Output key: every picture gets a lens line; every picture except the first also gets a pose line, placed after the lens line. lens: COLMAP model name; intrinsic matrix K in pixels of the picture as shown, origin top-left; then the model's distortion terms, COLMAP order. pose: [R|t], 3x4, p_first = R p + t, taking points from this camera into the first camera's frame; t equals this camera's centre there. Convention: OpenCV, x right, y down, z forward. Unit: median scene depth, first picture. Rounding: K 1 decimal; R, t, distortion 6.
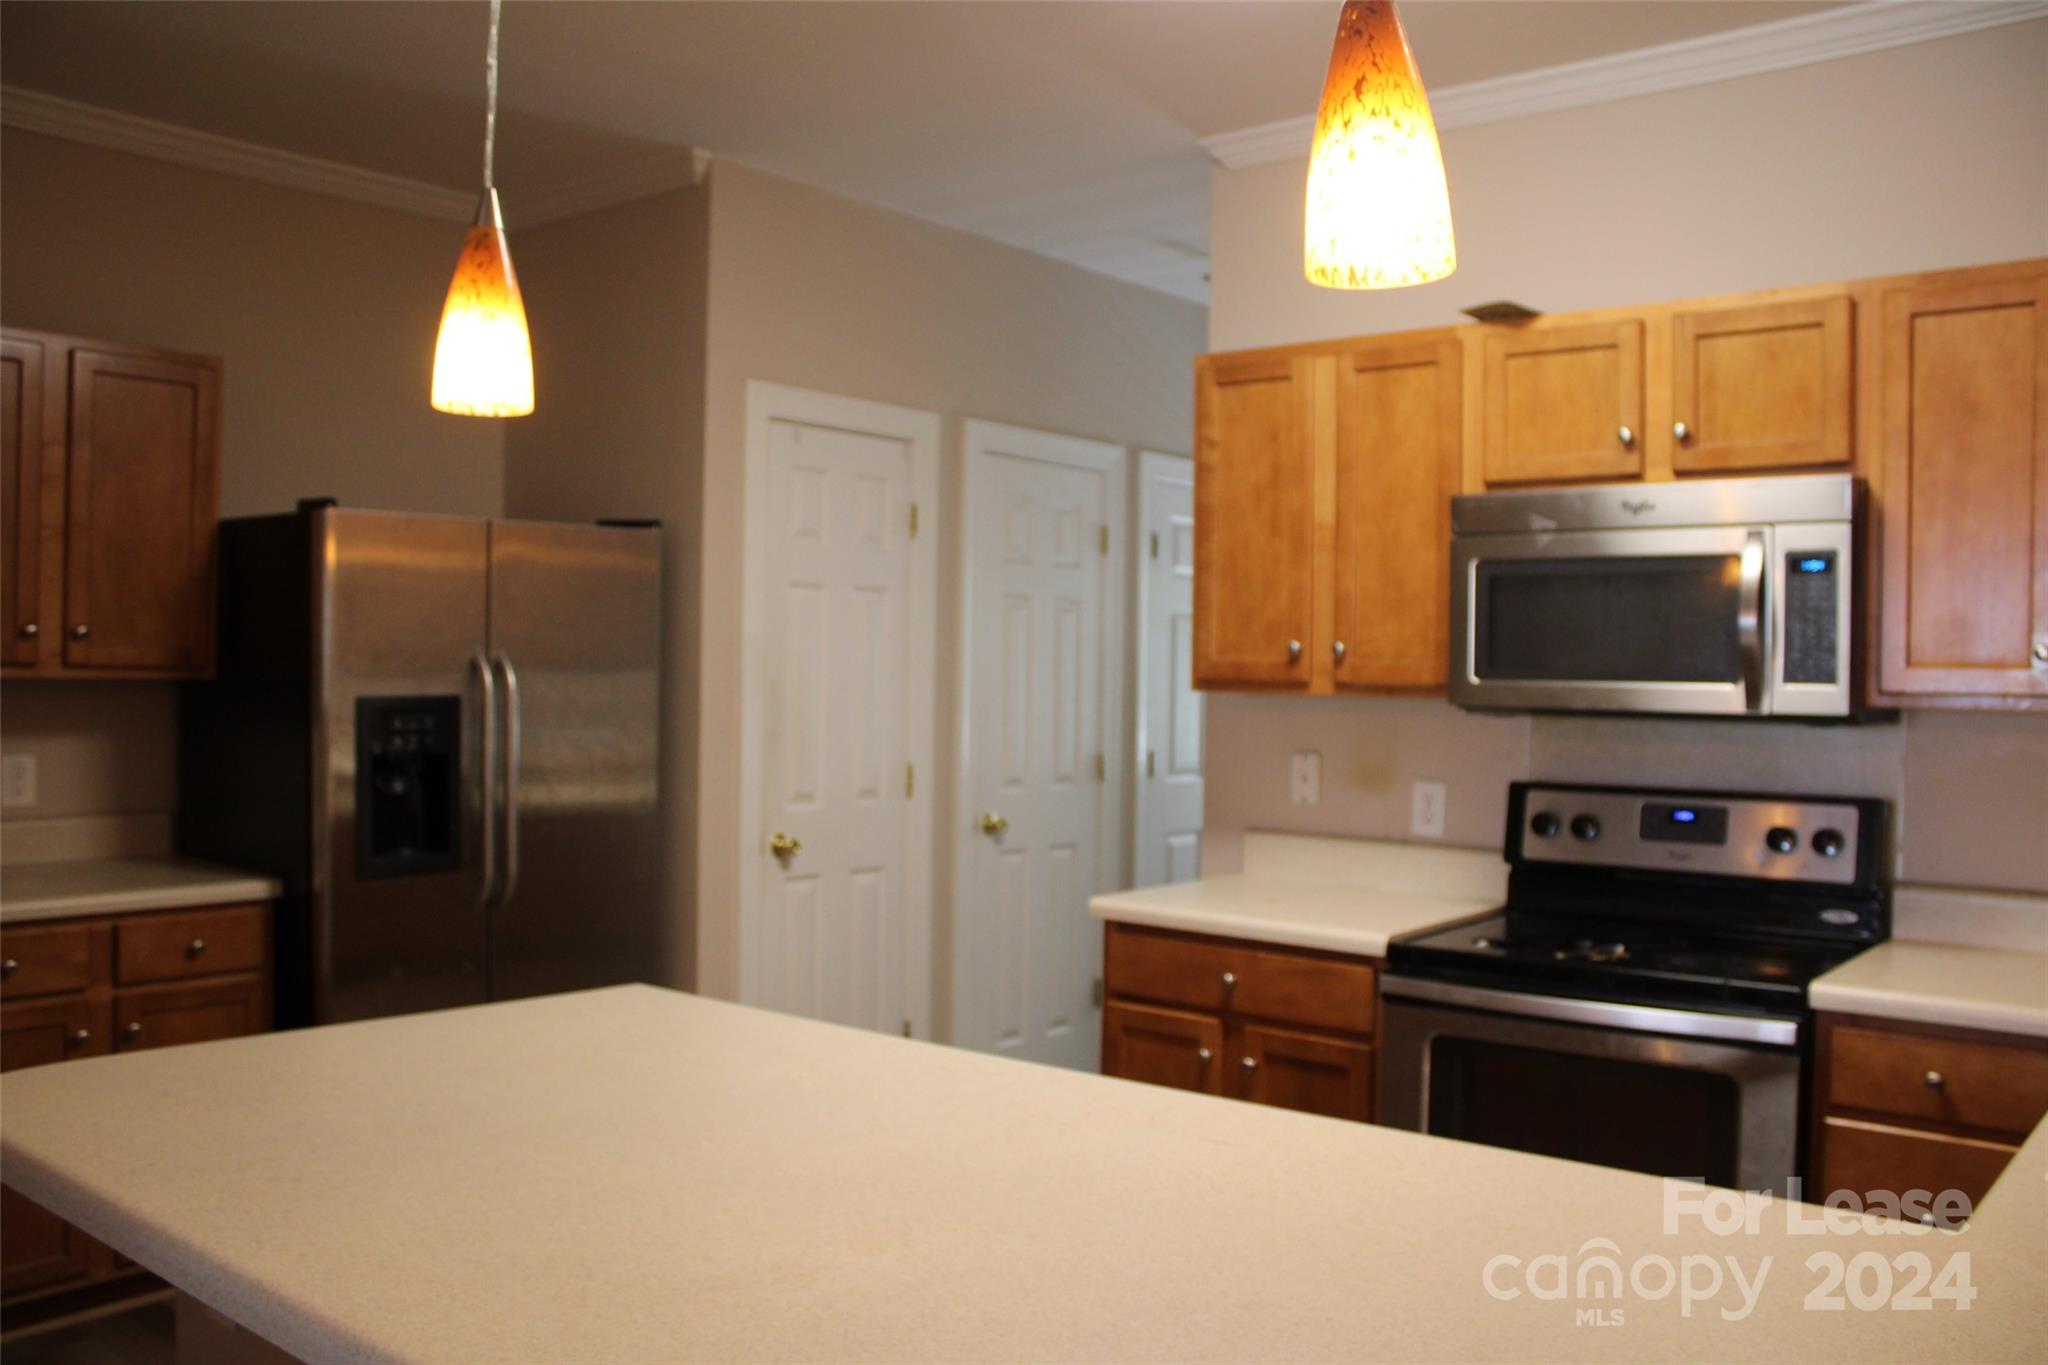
lens RADIAL K [[1716.9, 0, 1010.5], [0, 1716.9, 693.6], [0, 0, 1]] dist [-0.116624, 0.034623]
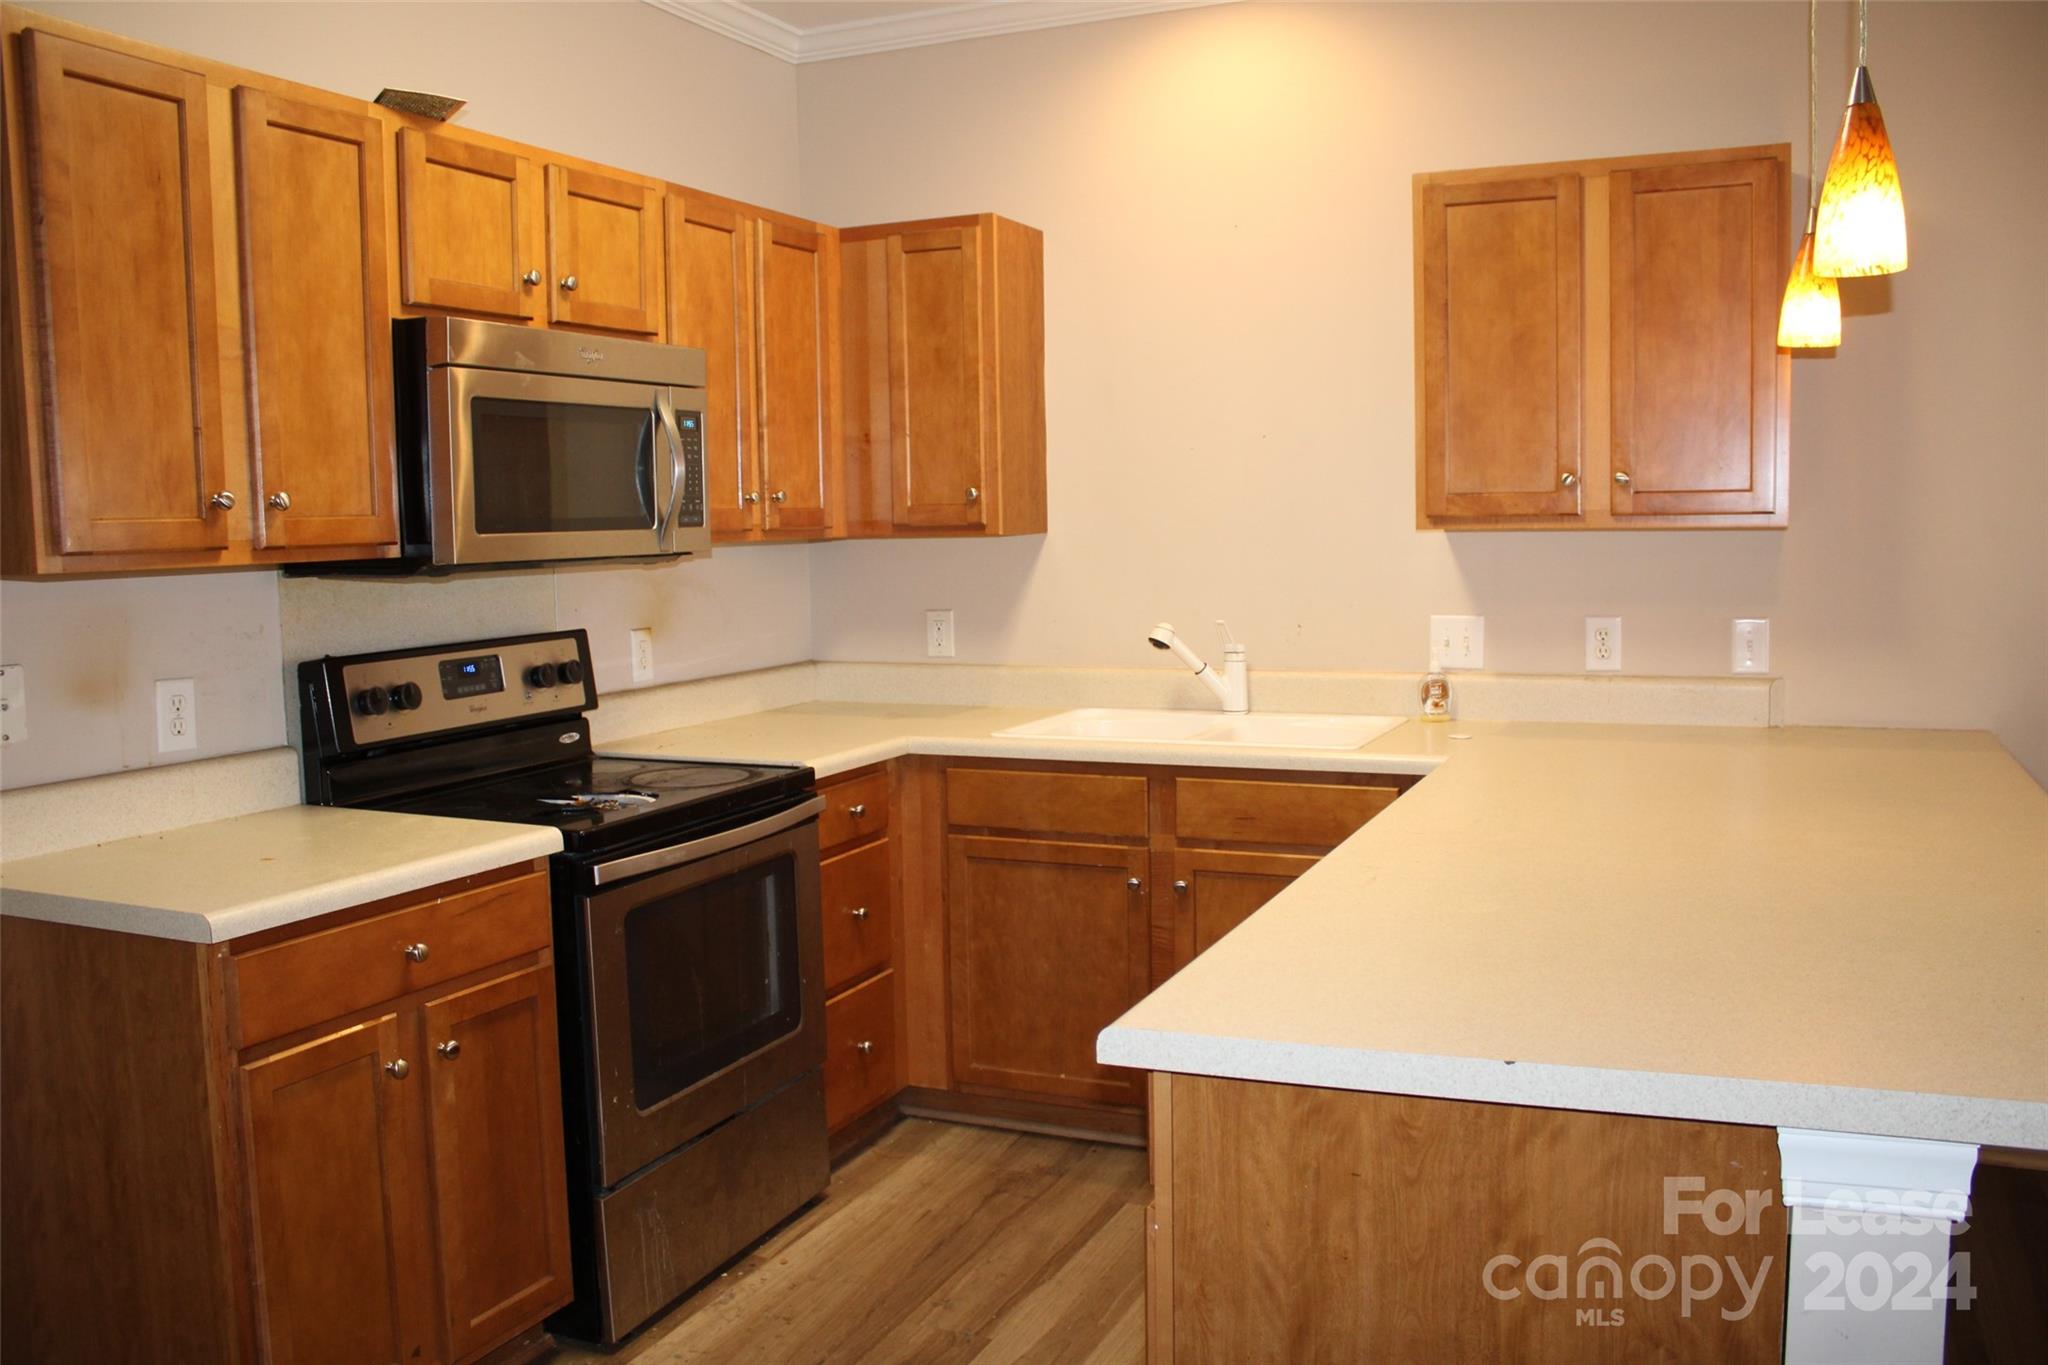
lens RADIAL K [[1716.9, 0, 1019.8], [0, 1716.9, 668.7], [0, 0, 1]] dist [-0.116624, 0.034623]
pose [[-0.267261, -0.090469, 0.959368, -0.573932], [0.040776, 0.993630, 0.105059, -0.016160], [-0.962761, 0.067197, -0.261869, 0.859416]]
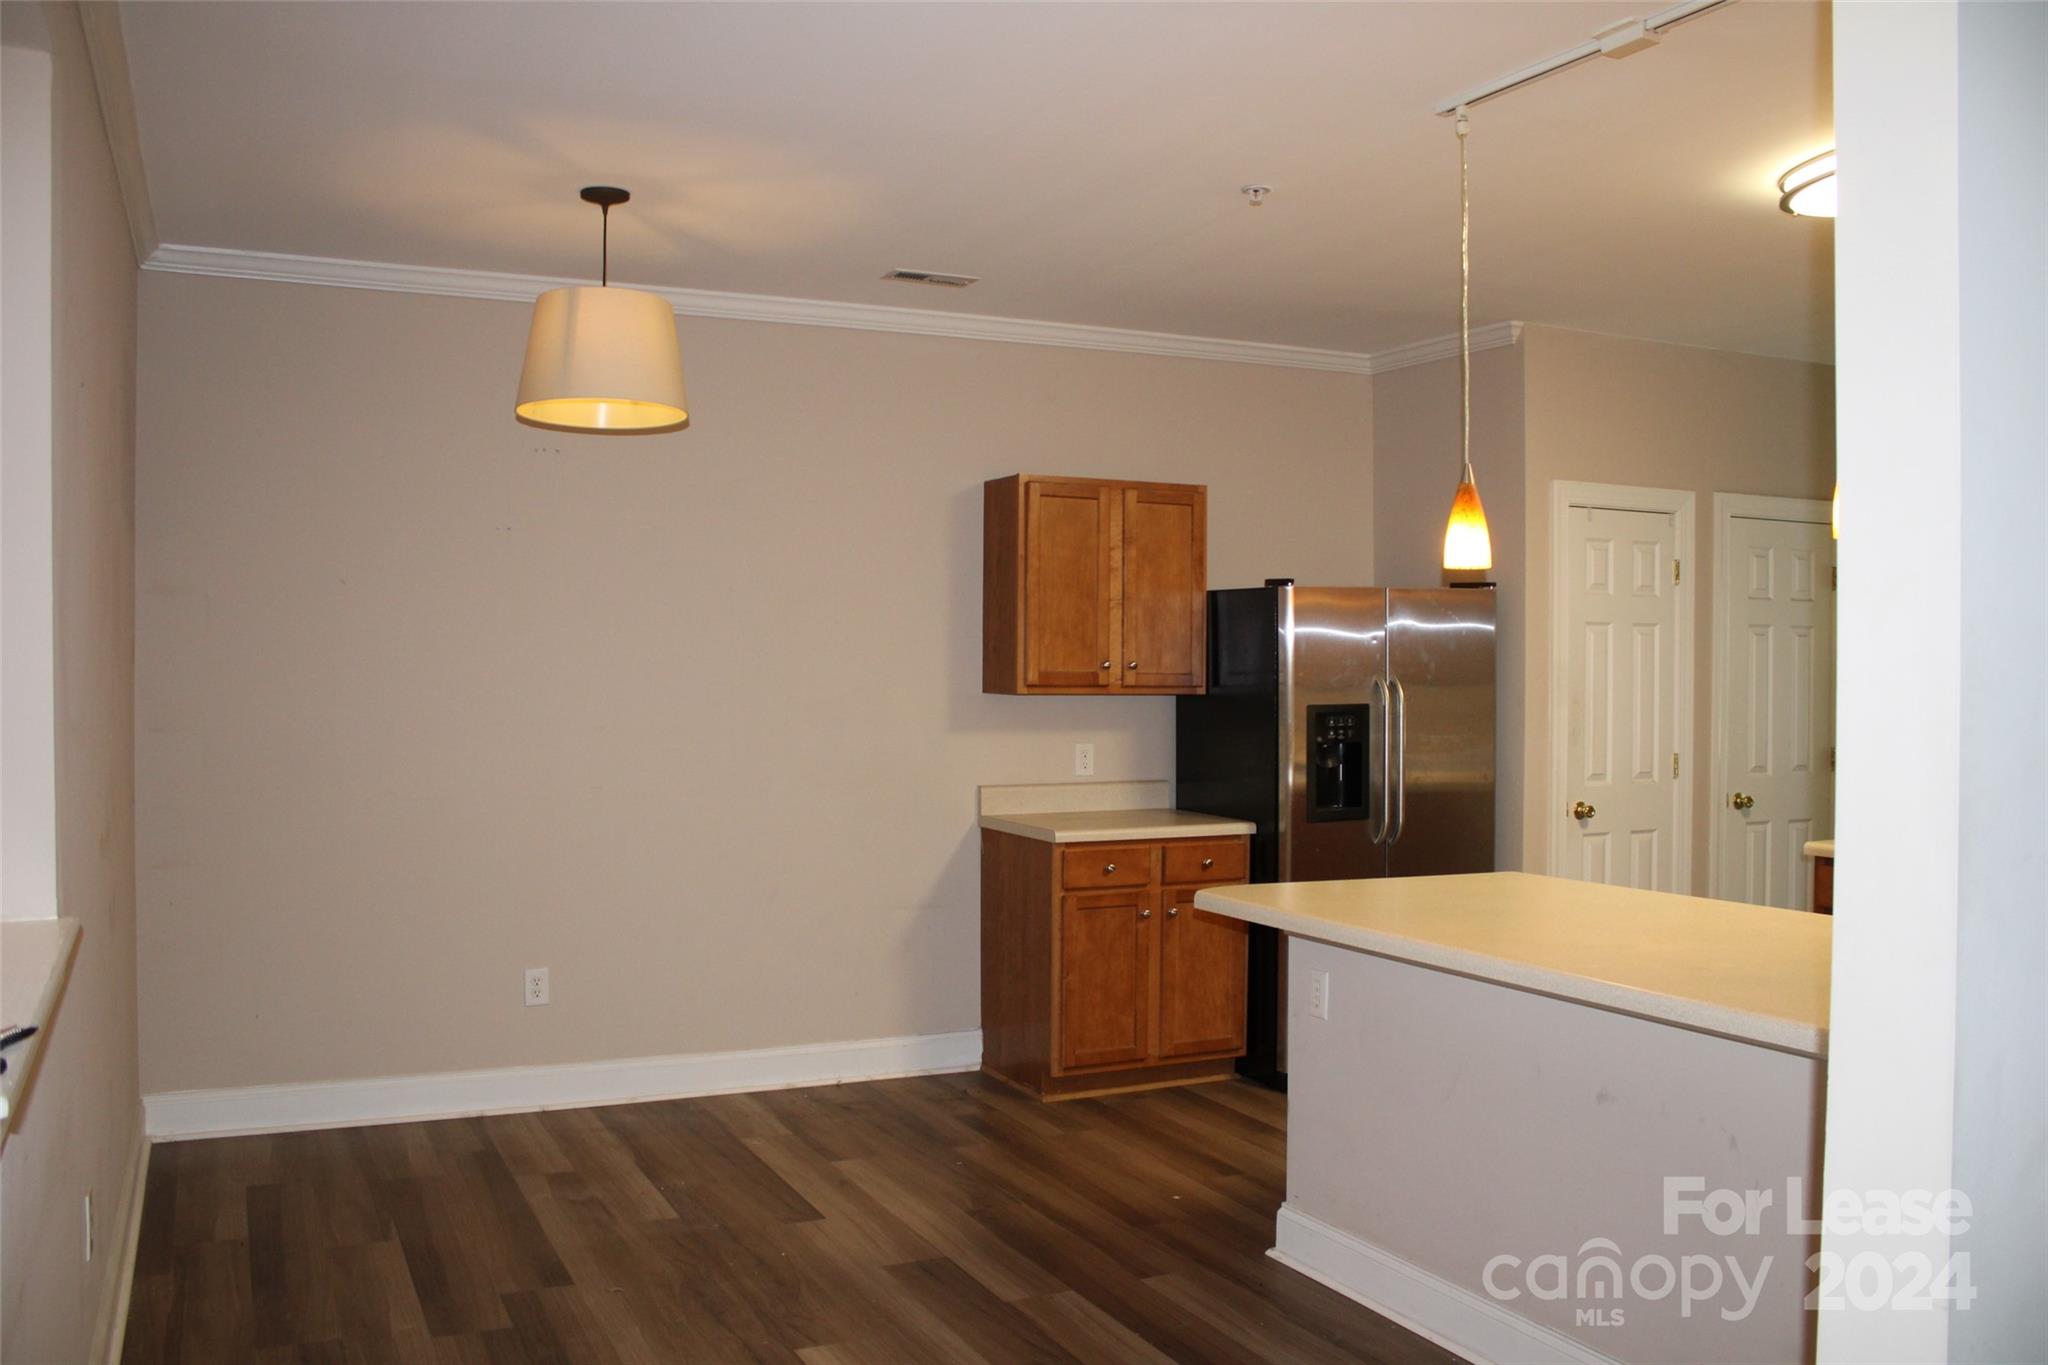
lens RADIAL K [[1716.9, 0, 1028.8], [0, 1716.9, 653.0], [0, 0, 1]] dist [-0.116624, 0.034623]
pose [[0.913435, -0.011679, -0.406816, 0.022560], [0.001214, 0.999662, -0.025974, -0.005644], [0.406982, 0.023231, 0.913141, -0.542328]]
